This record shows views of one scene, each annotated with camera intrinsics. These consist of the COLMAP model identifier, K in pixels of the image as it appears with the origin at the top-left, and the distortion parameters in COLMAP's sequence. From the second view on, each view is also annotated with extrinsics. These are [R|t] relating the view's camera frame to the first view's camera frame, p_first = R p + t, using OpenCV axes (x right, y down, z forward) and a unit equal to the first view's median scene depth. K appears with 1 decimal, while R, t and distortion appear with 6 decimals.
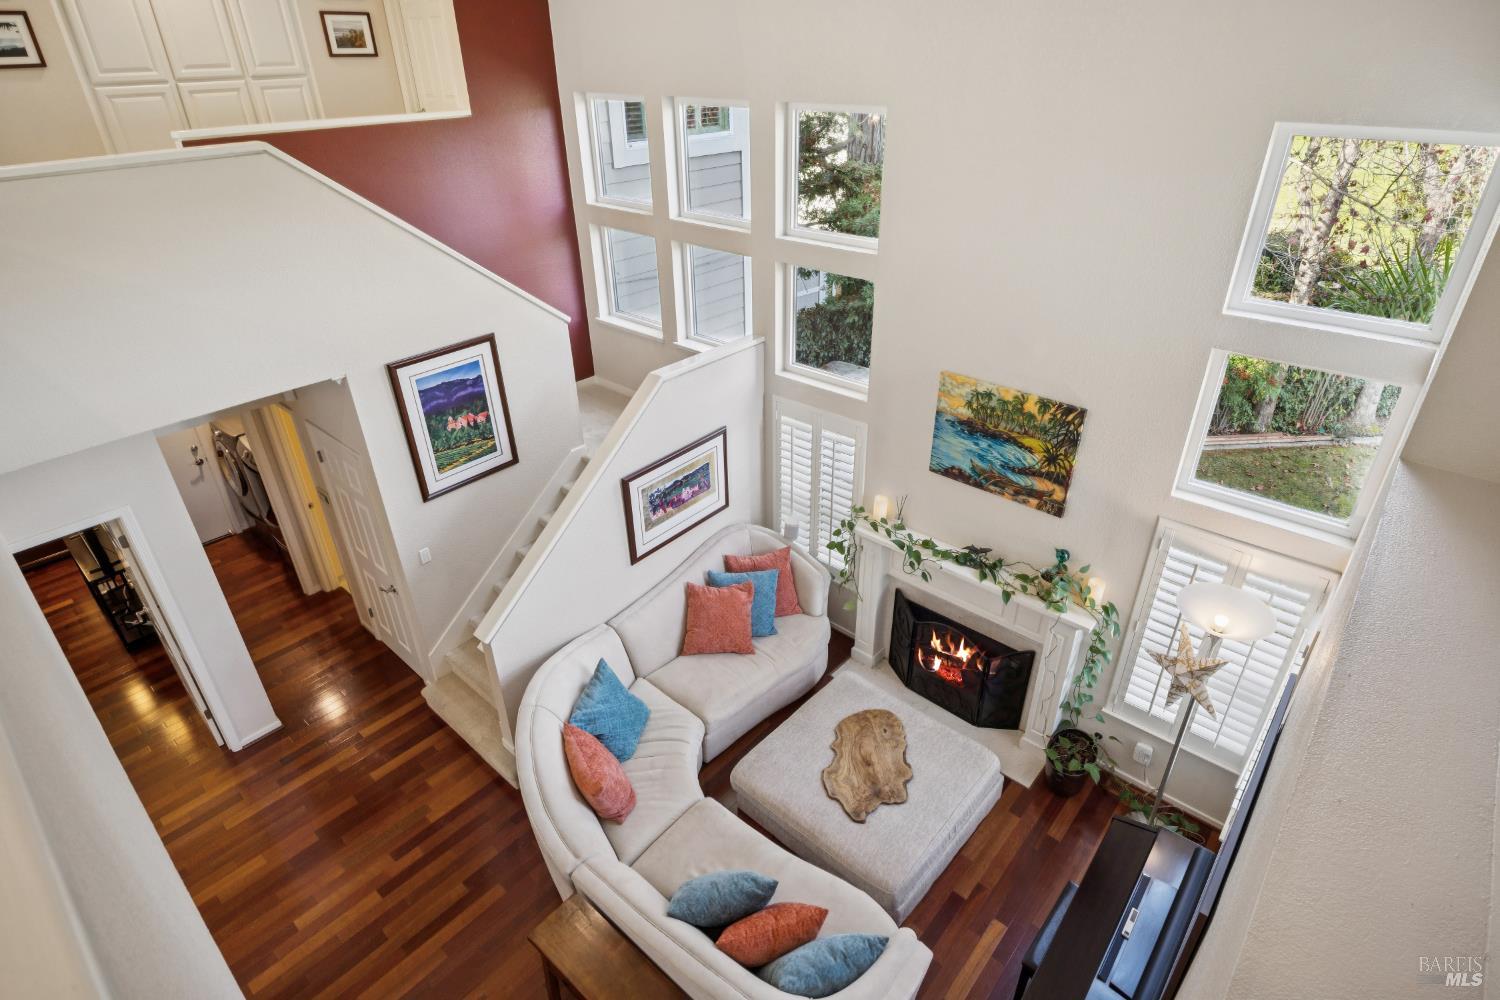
lens RADIAL K [[778.3, 0, 753.3], [0, 778.3, 497.0], [0, 0, 1]] dist [0.016908, -0.000844]
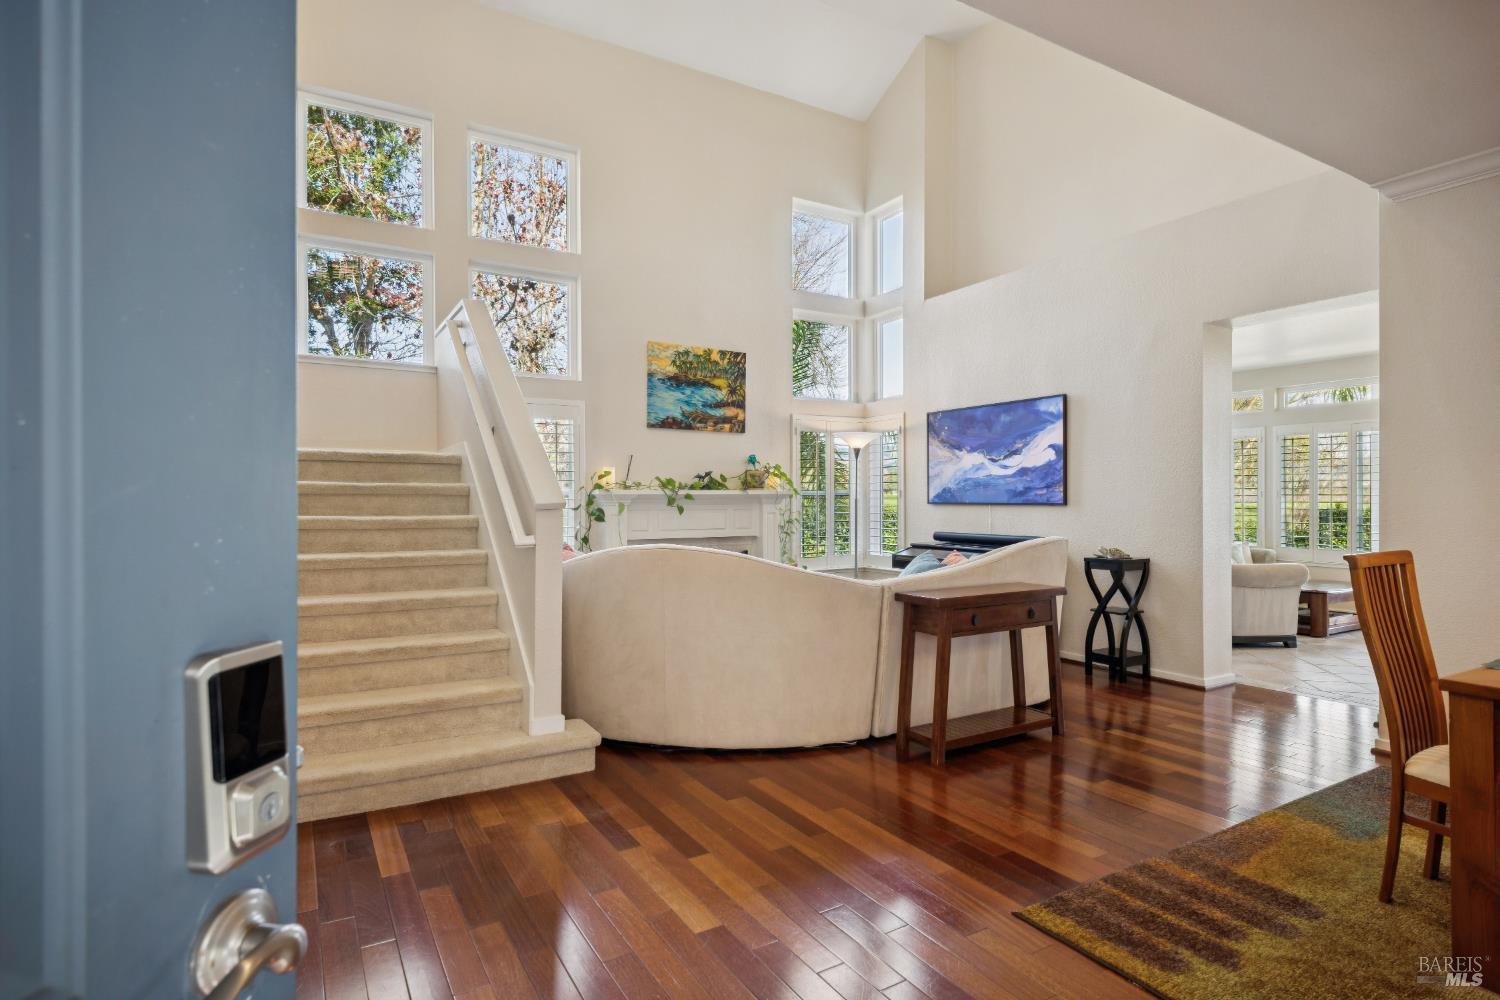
lens RADIAL K [[778.3, 0, 749.8], [0, 778.3, 505.1], [0, 0, 1]] dist [0.016908, -0.000844]
pose [[0.310097, 0.013636, 0.950607, -0.967783], [0.469760, 0.867108, -0.165678, 0.382801], [-0.826538, 0.497934, 0.262482, 0.668555]]
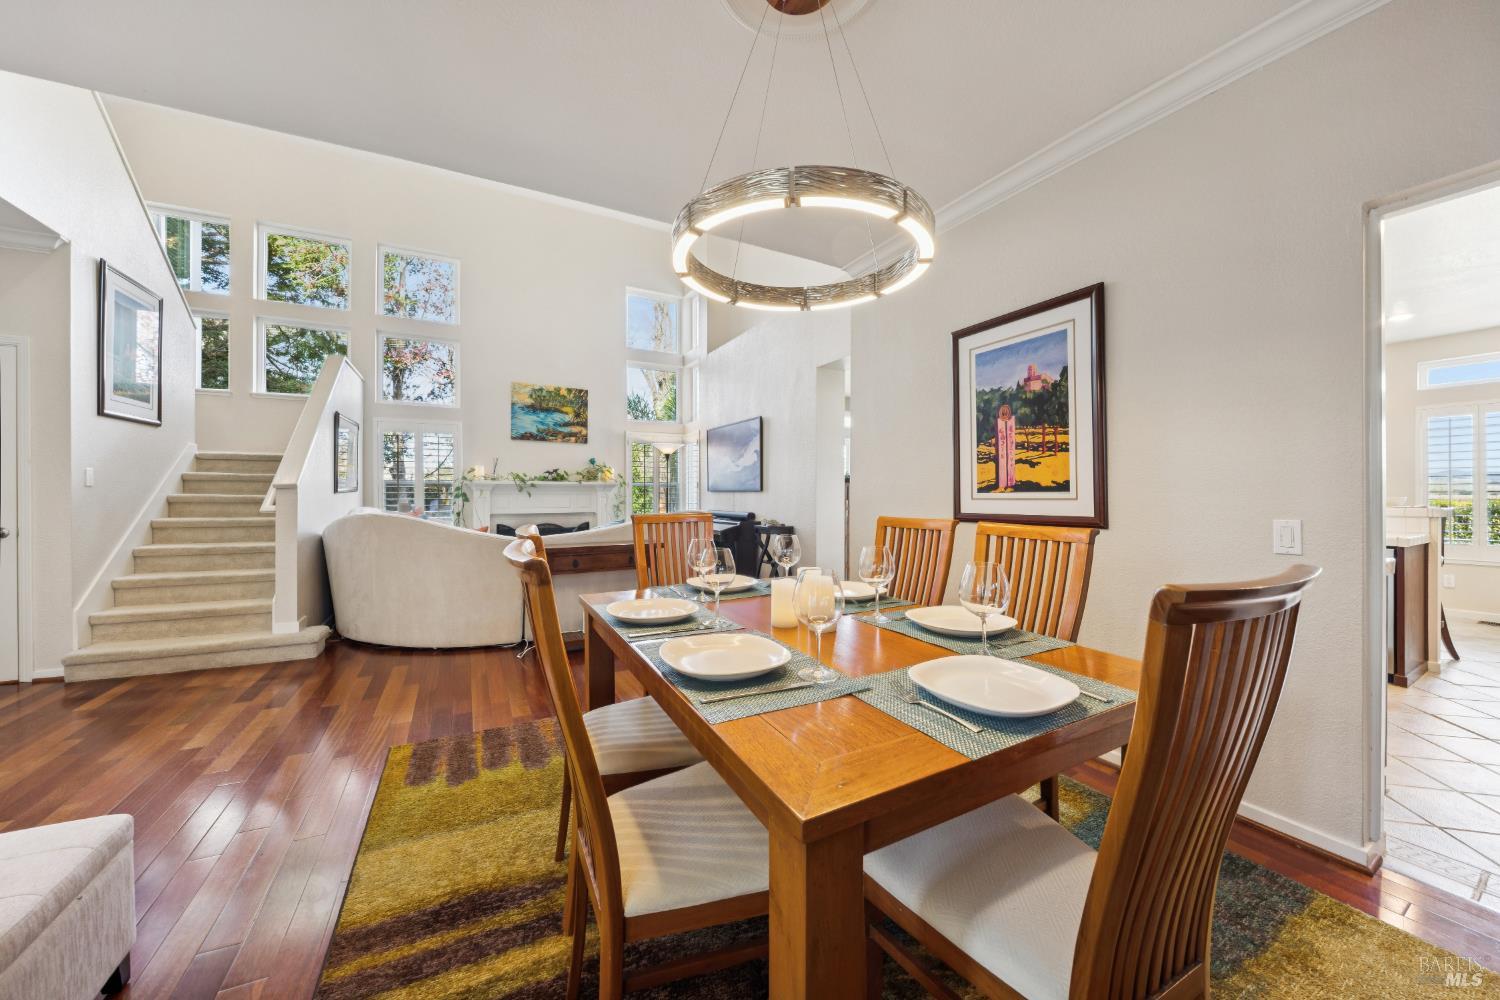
lens RADIAL K [[519.3, 0, 757.9], [0, 519.3, 507.5], [0, 0, 1]] dist [-0.027679, -0.000229]
pose [[0.336185, -0.002581, 0.941792, -0.793004], [0.461777, 0.871994, -0.162447, 0.627471], [-0.820818, 0.489510, 0.294343, 0.268642]]
